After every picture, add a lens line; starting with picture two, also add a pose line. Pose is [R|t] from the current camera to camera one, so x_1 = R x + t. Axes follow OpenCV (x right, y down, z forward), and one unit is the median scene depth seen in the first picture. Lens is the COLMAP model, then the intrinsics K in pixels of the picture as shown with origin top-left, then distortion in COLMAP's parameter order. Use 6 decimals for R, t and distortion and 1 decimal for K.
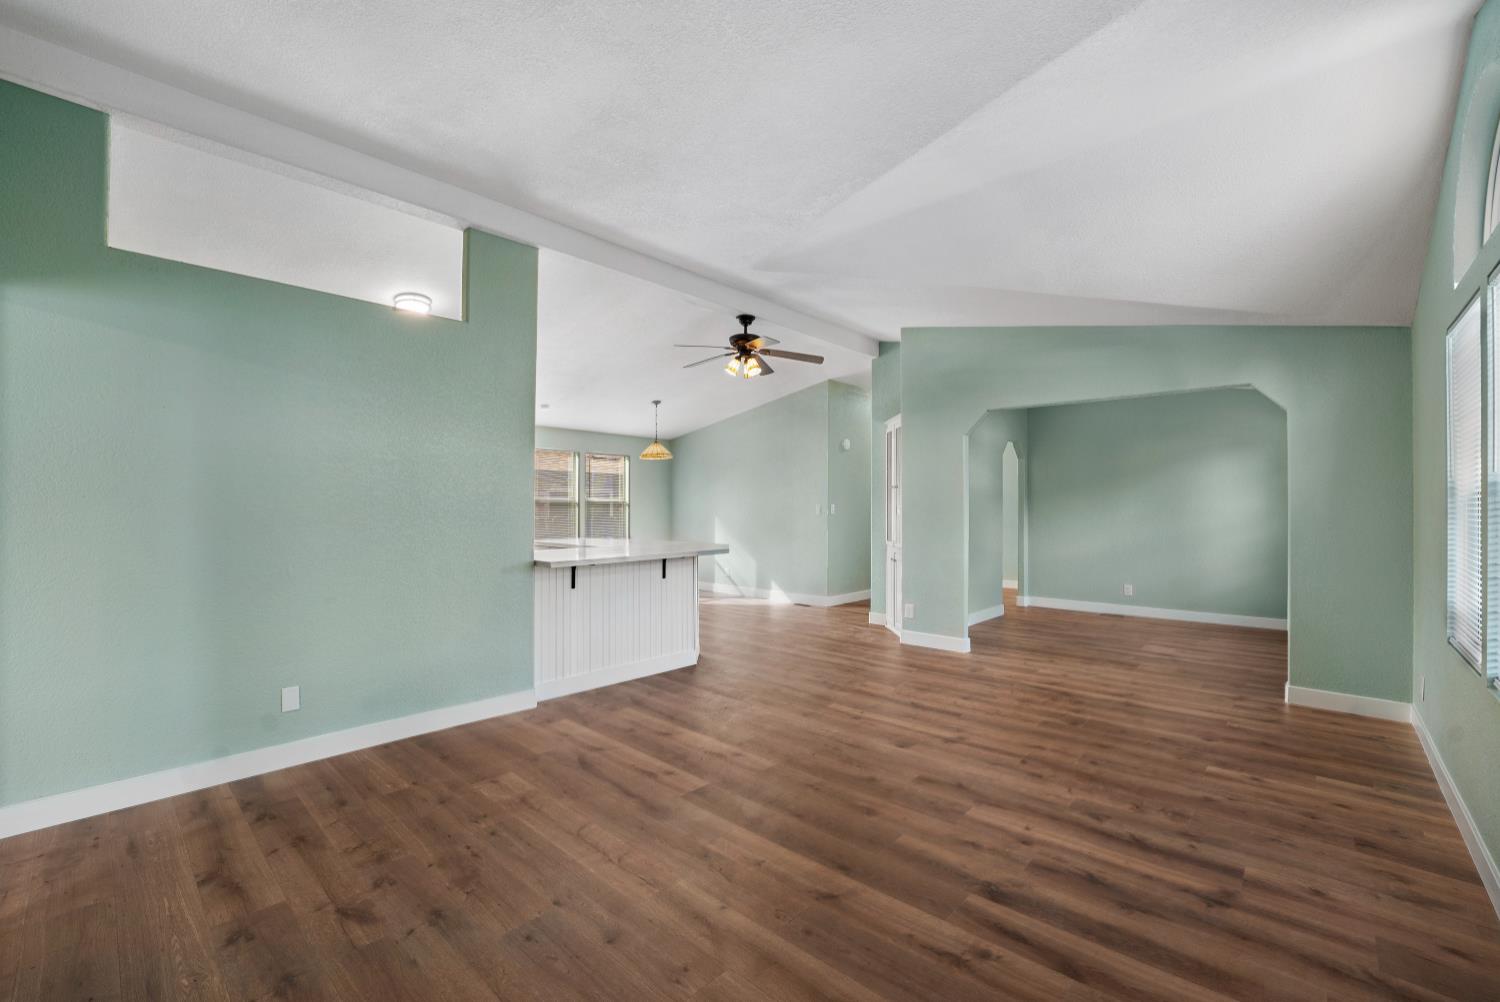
lens RADIAL K [[630.6, 0, 753.5], [0, 630.6, 500.3], [0, 0, 1]] dist [-0.031808, 0.007031]
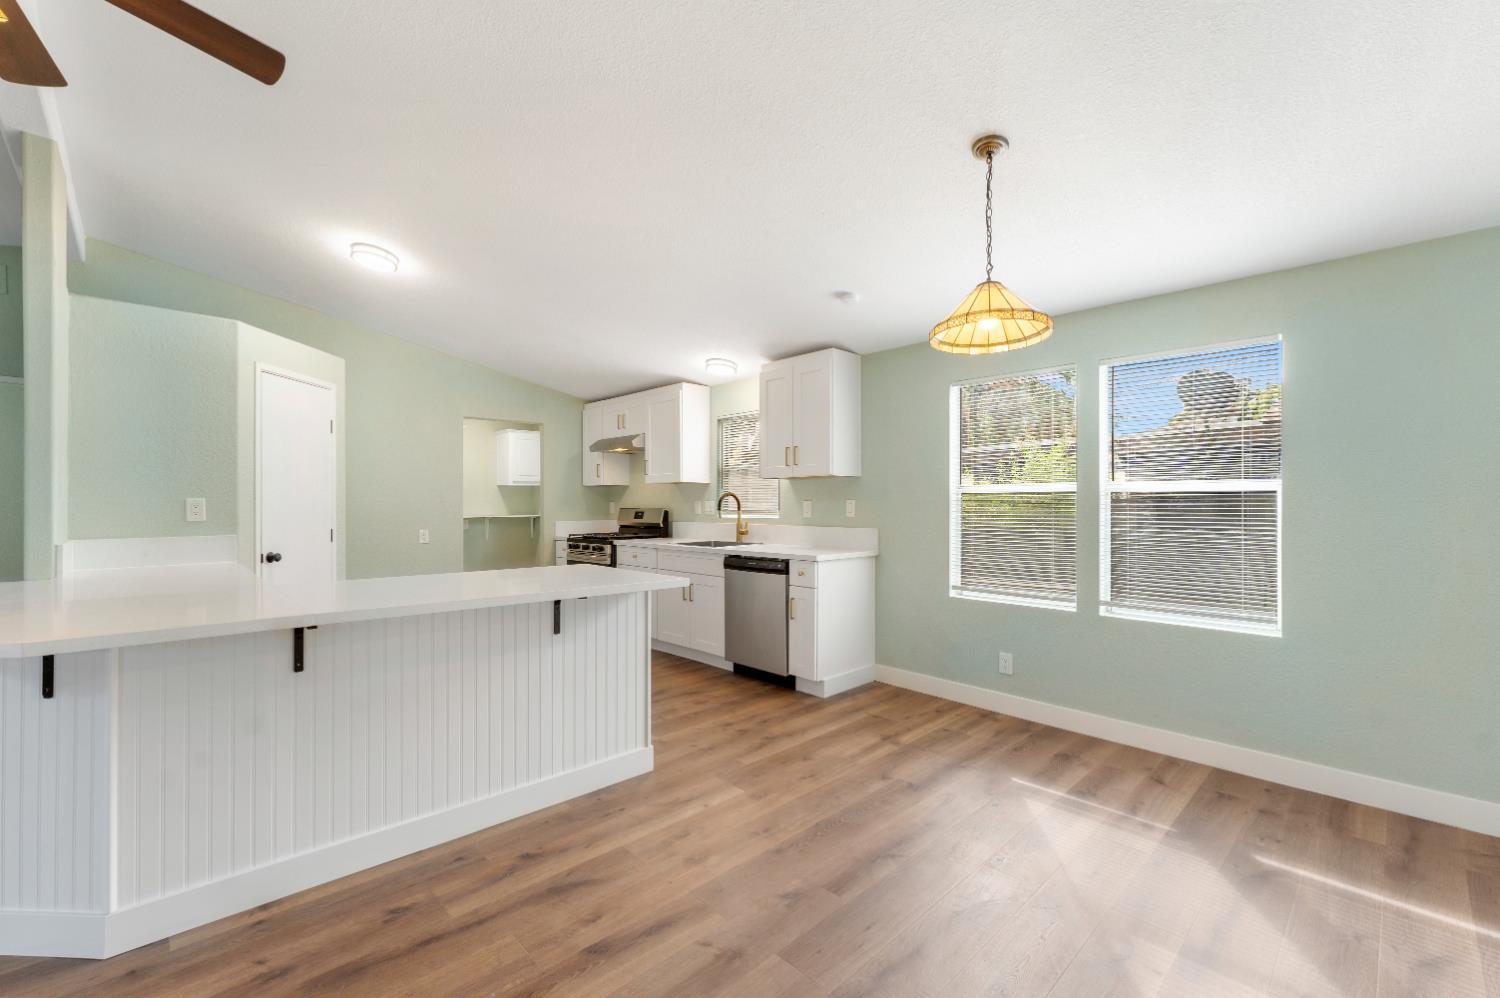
lens RADIAL K [[632.6, 0, 756.0], [0, 632.6, 505.3], [0, 0, 1]] dist [0.001454, 0.000079]
pose [[-0.063452, -0.002227, -0.997982, 0.315438], [0.010020, 0.999946, -0.002868, 0.022545], [0.997935, -0.010182, -0.063426, 1.998390]]
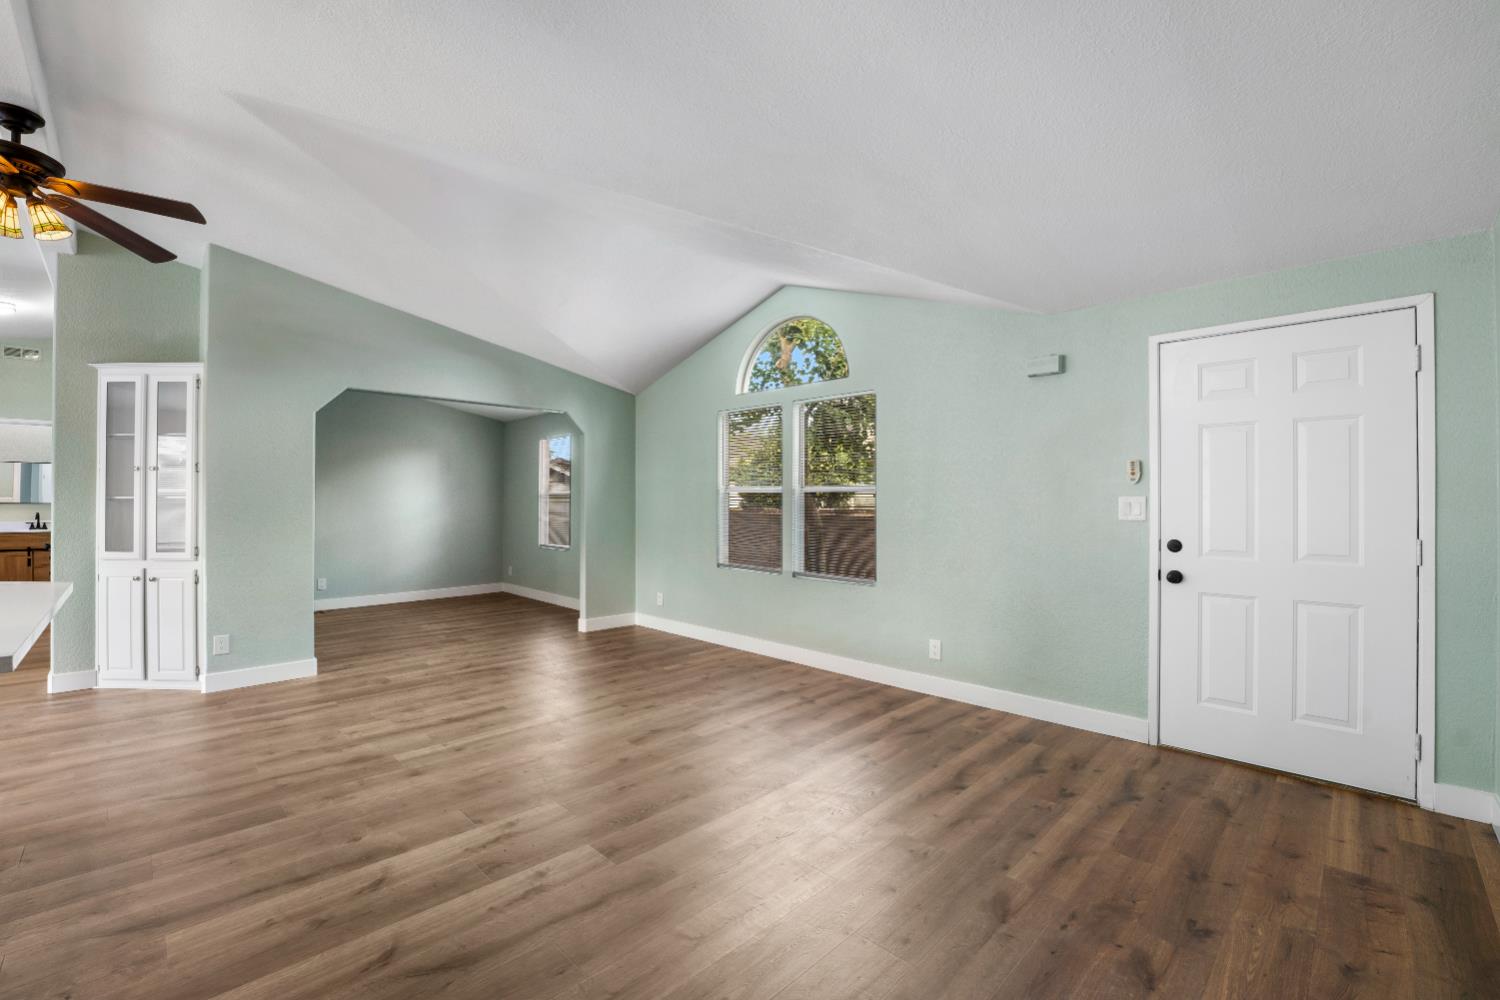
lens RADIAL K [[622.9, 0, 739.5], [0, 622.9, 499.8], [0, 0, 1]] dist [-0.015926, 0.000383]
pose [[0.055096, 0.001106, 0.998480, -0.665680], [-0.013703, 0.999906, -0.000352, 0.007349], [-0.998387, -0.013663, 0.055106, 0.602940]]
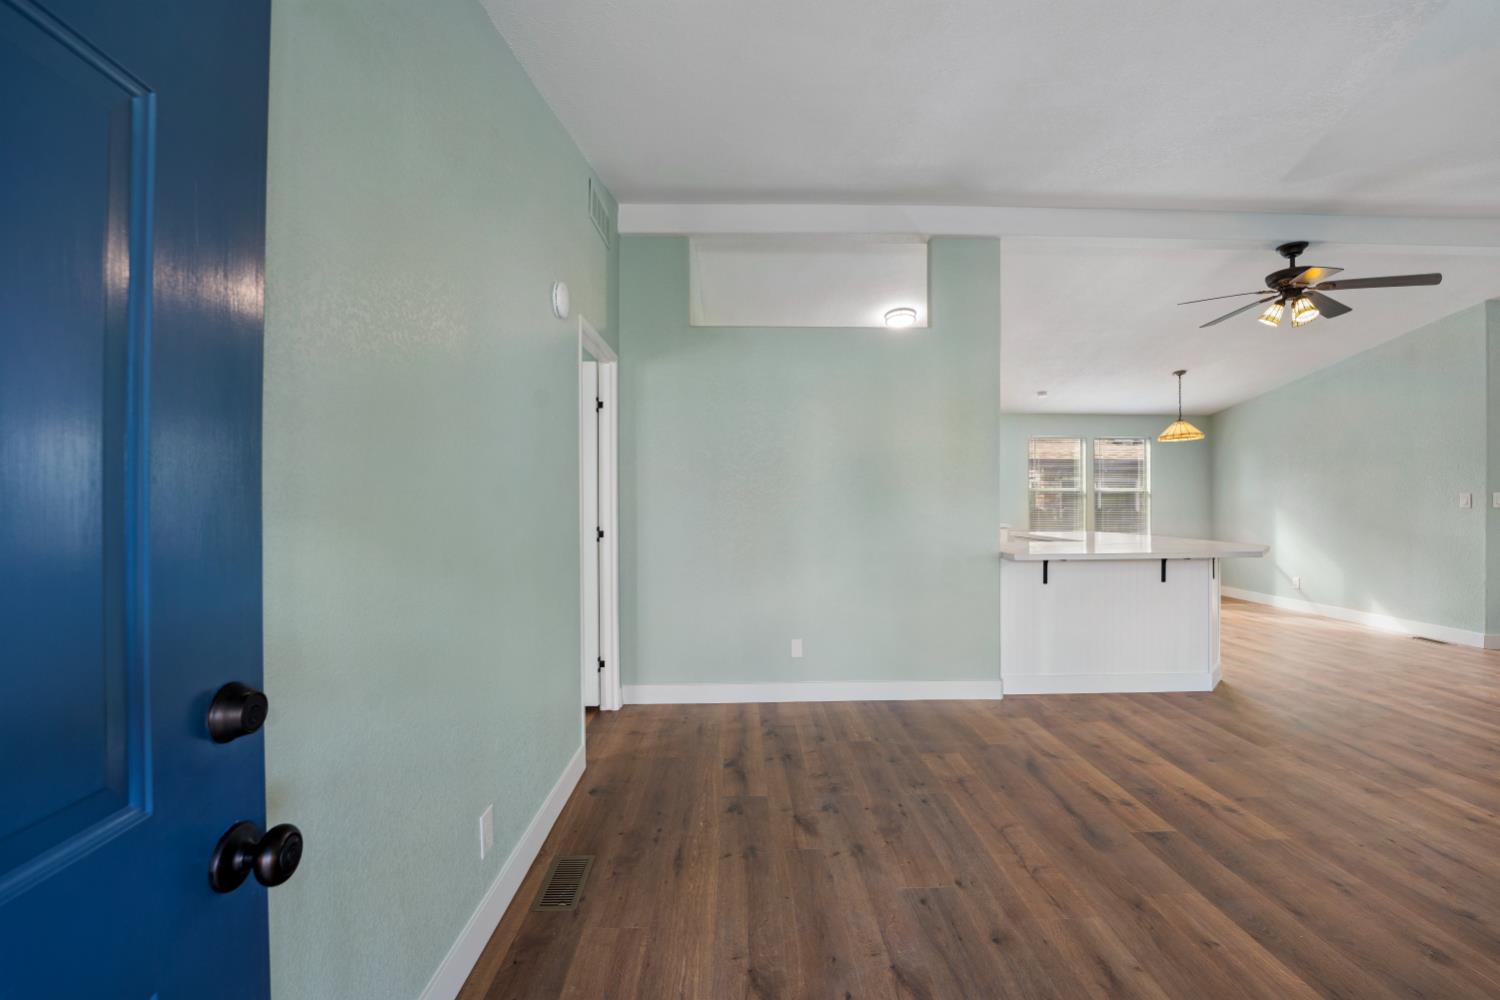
lens RADIAL K [[634.6, 0, 750.0], [0, 634.6, 492.3], [0, 0, 1]] dist [-0.021363, 0.000194]
pose [[0.693437, -0.009850, -0.720450, 0.108754], [0.011051, 0.999934, -0.003035, -0.000443], [0.720432, -0.005857, 0.693500, 0.017629]]
